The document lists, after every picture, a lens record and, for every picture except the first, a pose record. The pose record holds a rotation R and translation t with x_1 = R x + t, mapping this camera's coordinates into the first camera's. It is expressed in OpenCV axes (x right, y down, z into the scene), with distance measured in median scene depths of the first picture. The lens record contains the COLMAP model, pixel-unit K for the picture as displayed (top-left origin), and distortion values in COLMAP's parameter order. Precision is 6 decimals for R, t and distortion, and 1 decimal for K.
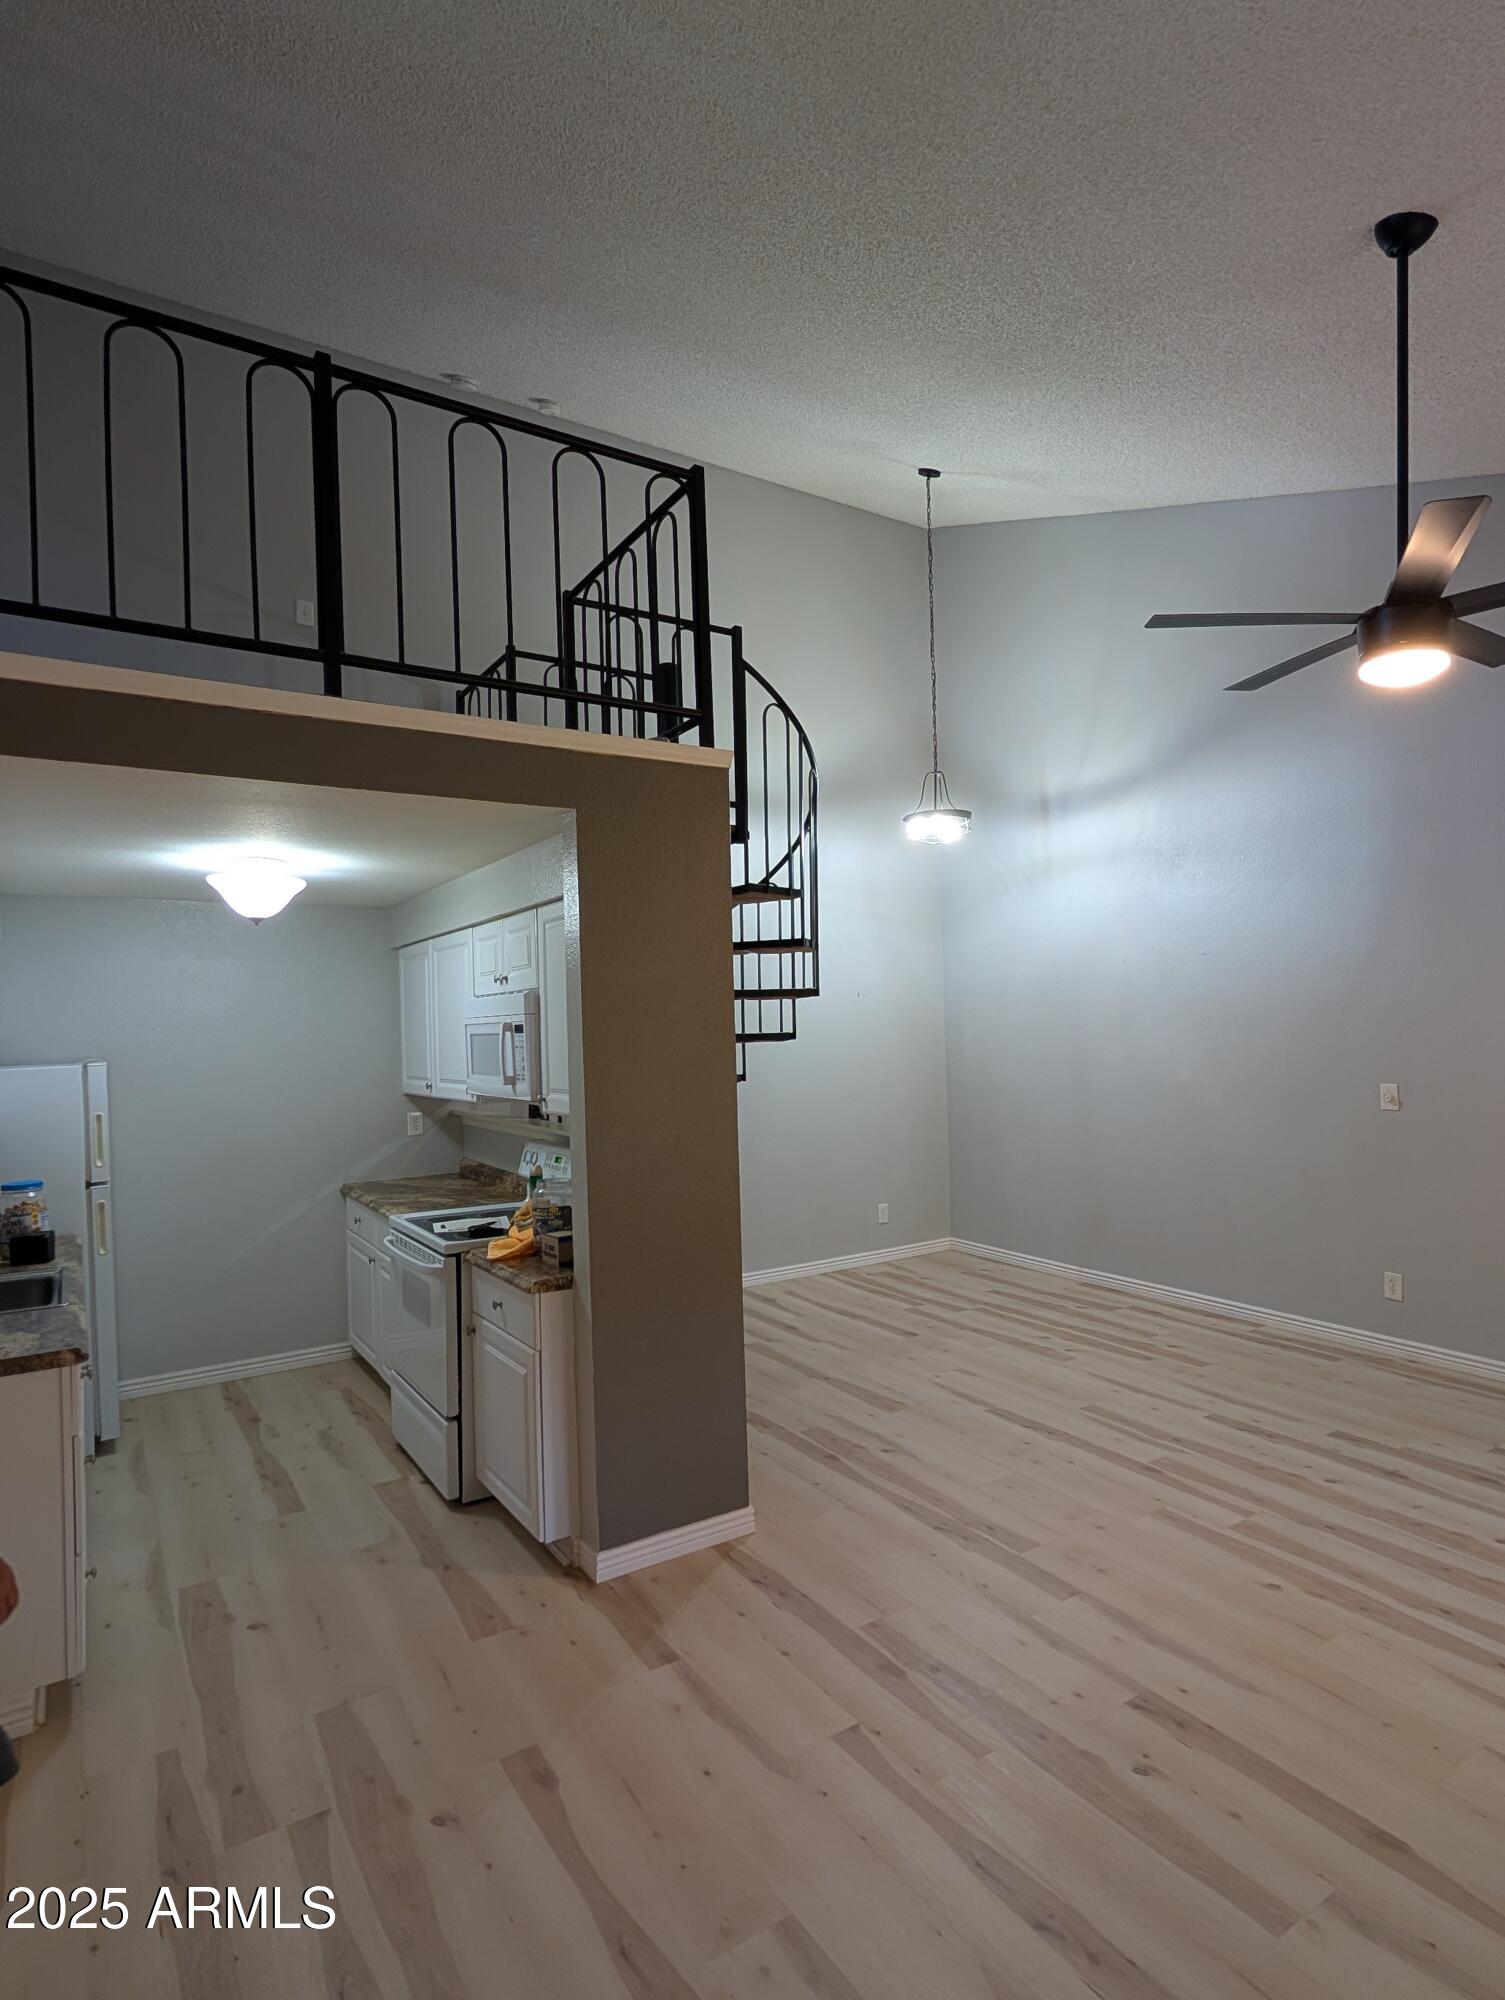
lens RADIAL K [[1069.2, 0, 752.2], [0, 1069.2, 1013.0], [0, 0, 1]] dist [0.005549, 0.001518]
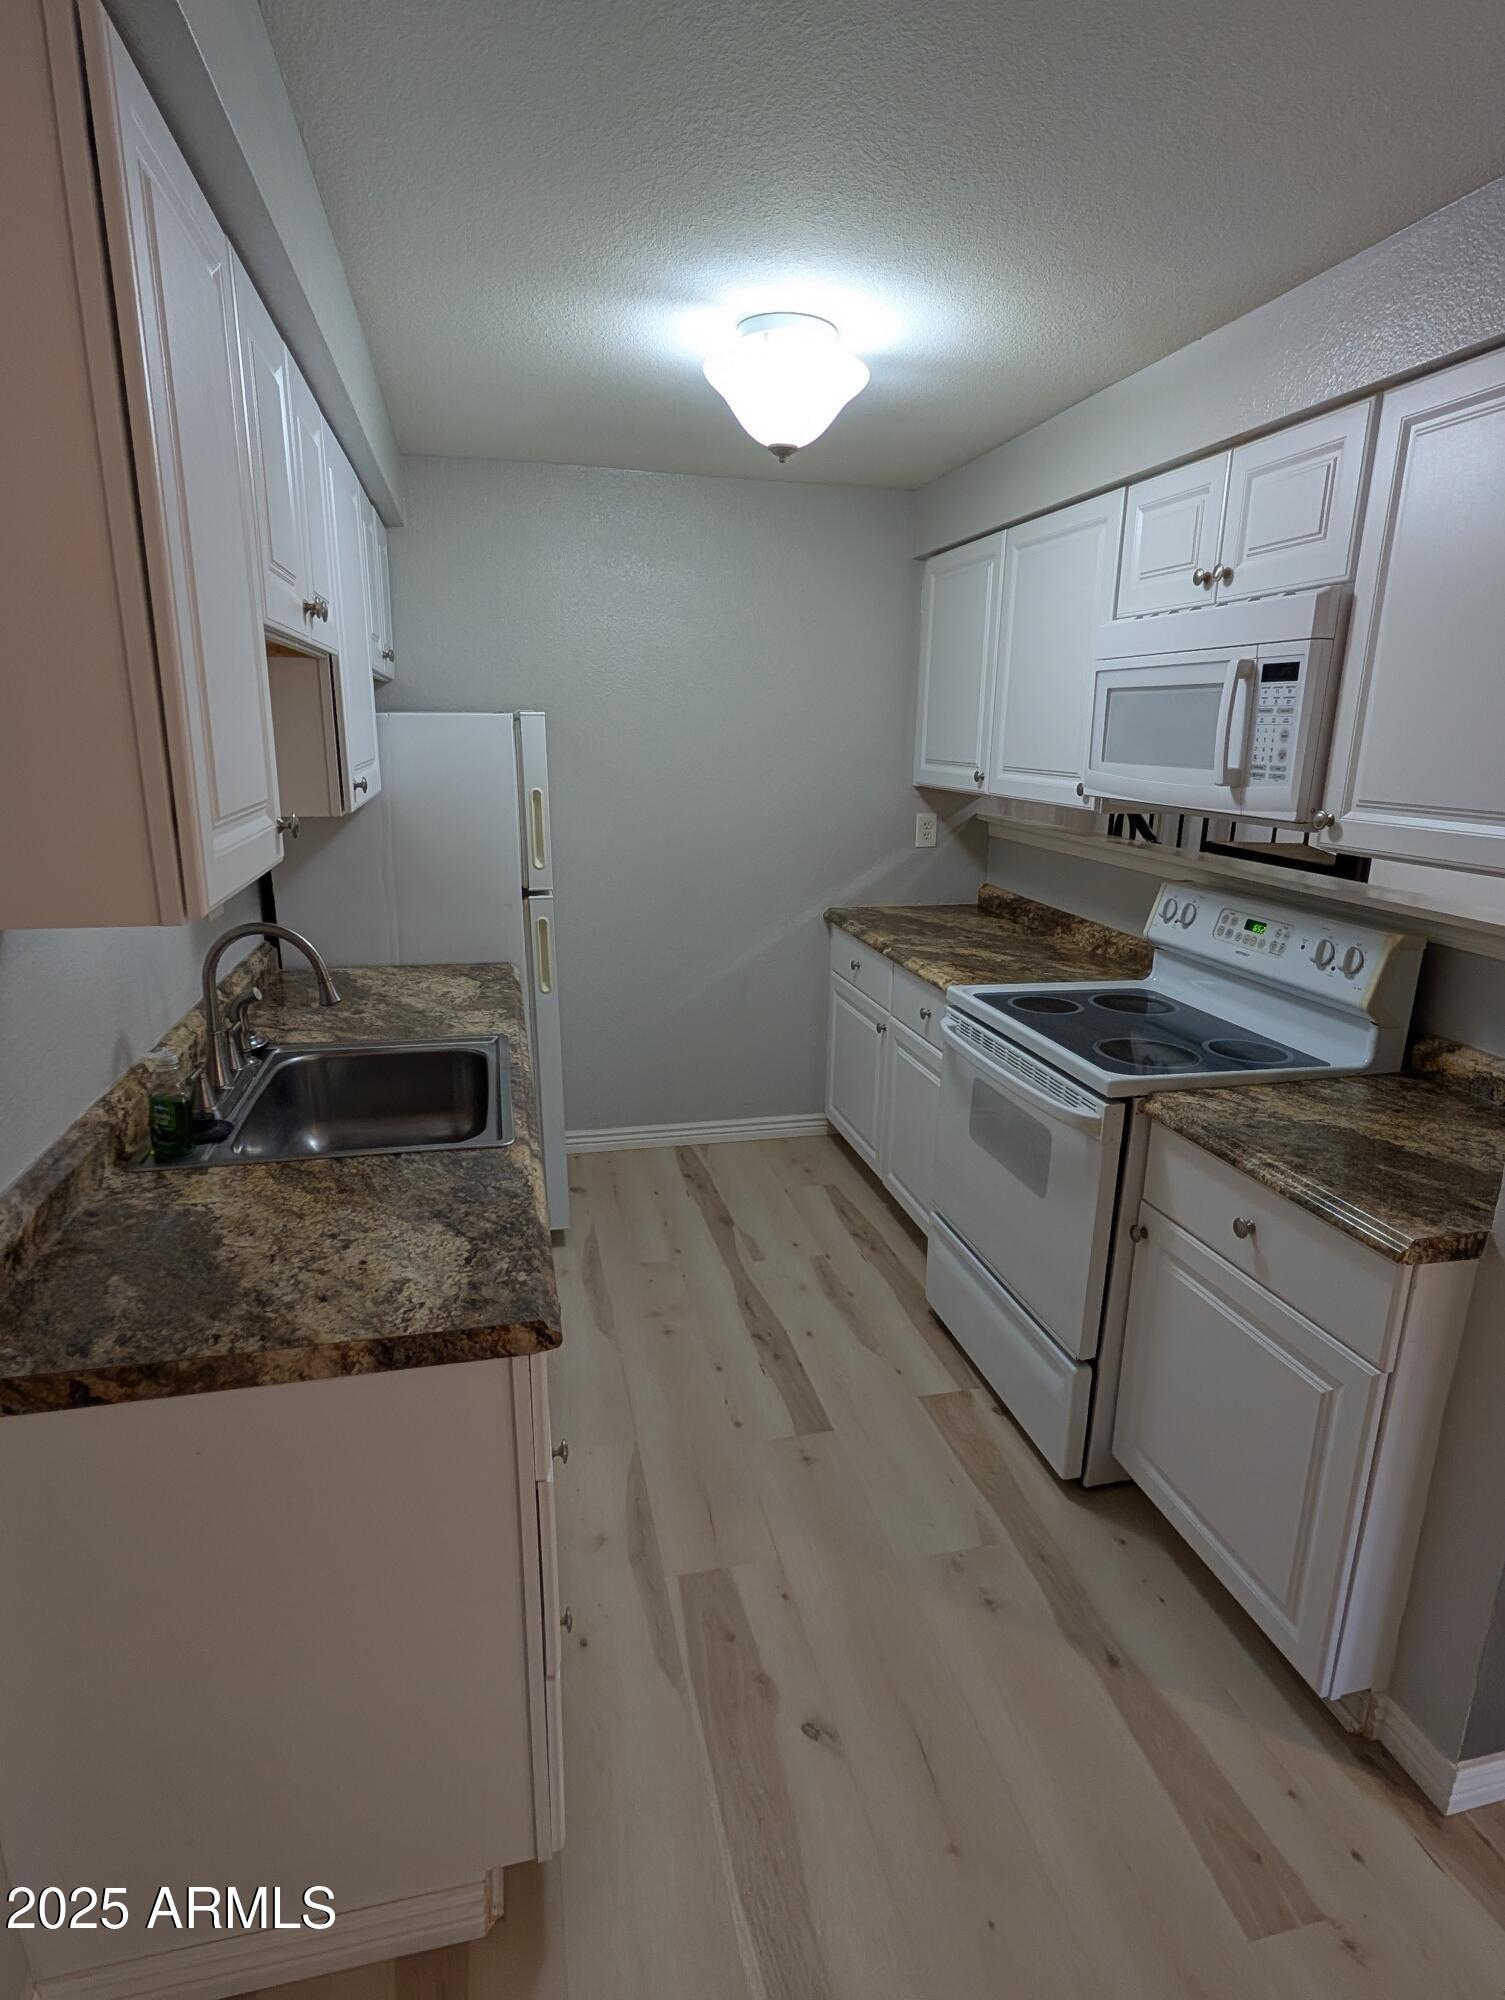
lens RADIAL K [[1069.2, 0, 752.2], [0, 1069.2, 1013.0], [0, 0, 1]] dist [0.005549, 0.001518]
pose [[0.943402, 0.128615, -0.305697, -0.293242], [-0.038820, 0.958230, 0.283352, 0.036981], [0.329371, -0.255448, 0.908989, 0.451398]]
